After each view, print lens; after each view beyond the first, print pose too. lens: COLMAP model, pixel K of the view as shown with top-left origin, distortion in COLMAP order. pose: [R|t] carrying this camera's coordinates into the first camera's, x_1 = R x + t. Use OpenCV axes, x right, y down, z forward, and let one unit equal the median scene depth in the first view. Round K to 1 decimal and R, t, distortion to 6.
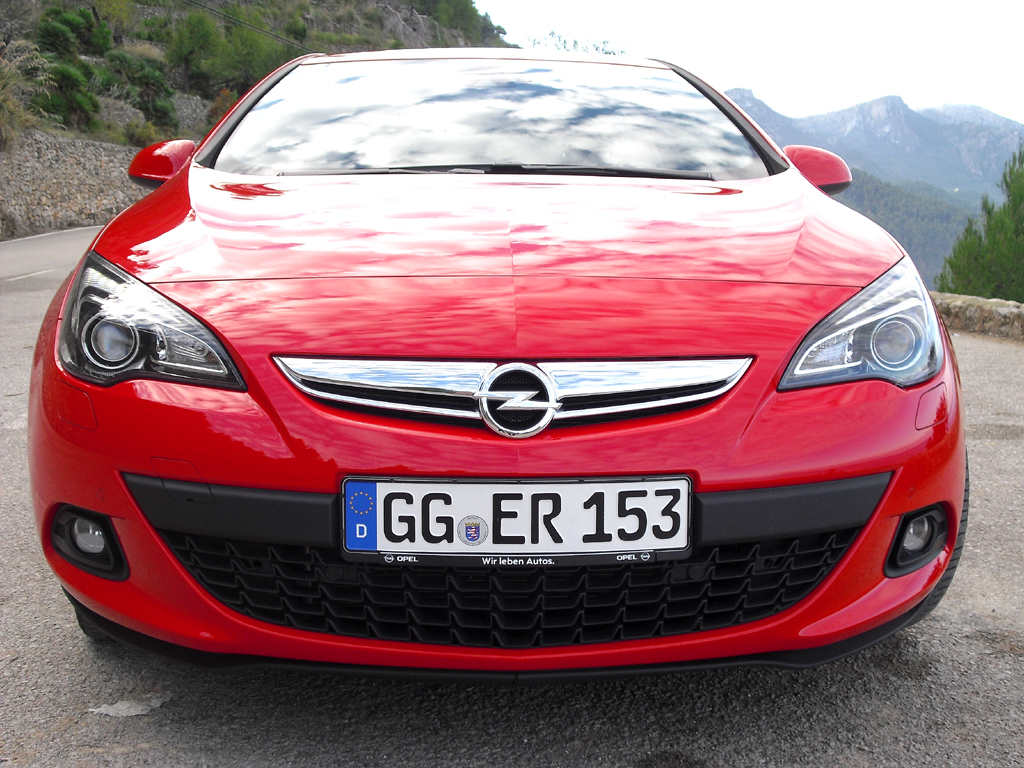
lens RADIAL K [[1287.0, 0, 511.3], [0, 1287.0, 383.9], [0, 0, 1]] dist [-0.118871, 0.000000]
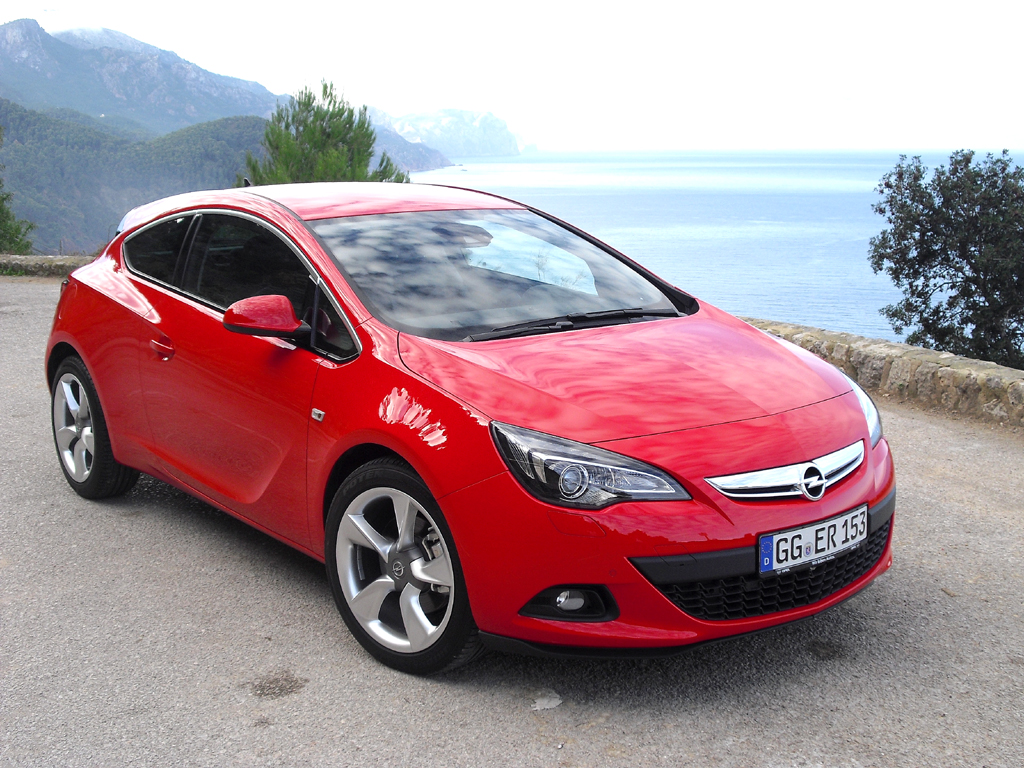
lens RADIAL K [[1287.0, 0, 511.2], [0, 1287.0, 384.7], [0, 0, 1]] dist [-0.118871, 0.000000]
pose [[0.801098, -0.121952, 0.585978, -1.527306], [0.088032, 0.992382, 0.086183, -0.351866], [-0.592024, -0.017456, 0.805731, -0.326754]]
